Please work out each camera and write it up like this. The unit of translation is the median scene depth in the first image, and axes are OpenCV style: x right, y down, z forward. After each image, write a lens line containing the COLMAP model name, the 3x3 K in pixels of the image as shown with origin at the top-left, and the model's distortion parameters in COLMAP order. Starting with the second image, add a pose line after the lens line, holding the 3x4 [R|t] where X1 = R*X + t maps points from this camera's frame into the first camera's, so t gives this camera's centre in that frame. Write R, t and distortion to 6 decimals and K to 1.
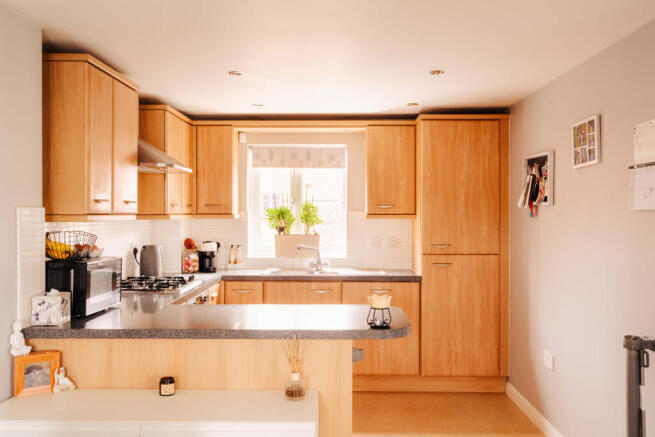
lens RADIAL K [[608.7, 0, 327.5], [0, 608.7, 216.7], [0, 0, 1]] dist [0.018294, 0.000000]
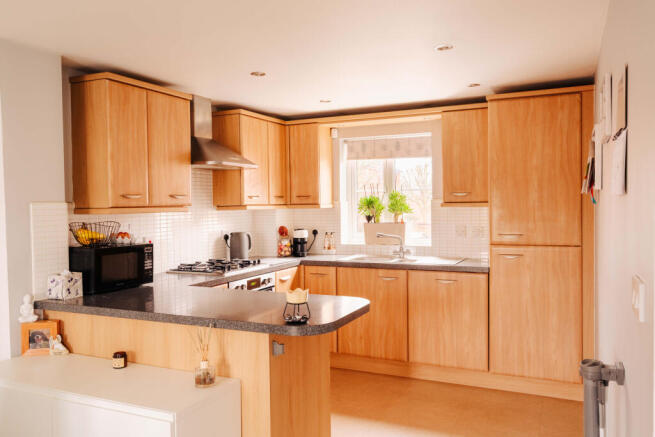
lens RADIAL K [[531.1, 0, 327.6], [0, 531.1, 219.8], [0, 0, 1]] dist [0.006233, 0.012302]
pose [[0.907905, -0.000182, -0.419176, 0.272272], [0.012638, 0.999557, 0.026939, -0.001811], [0.418985, -0.029755, 0.907505, 0.149820]]
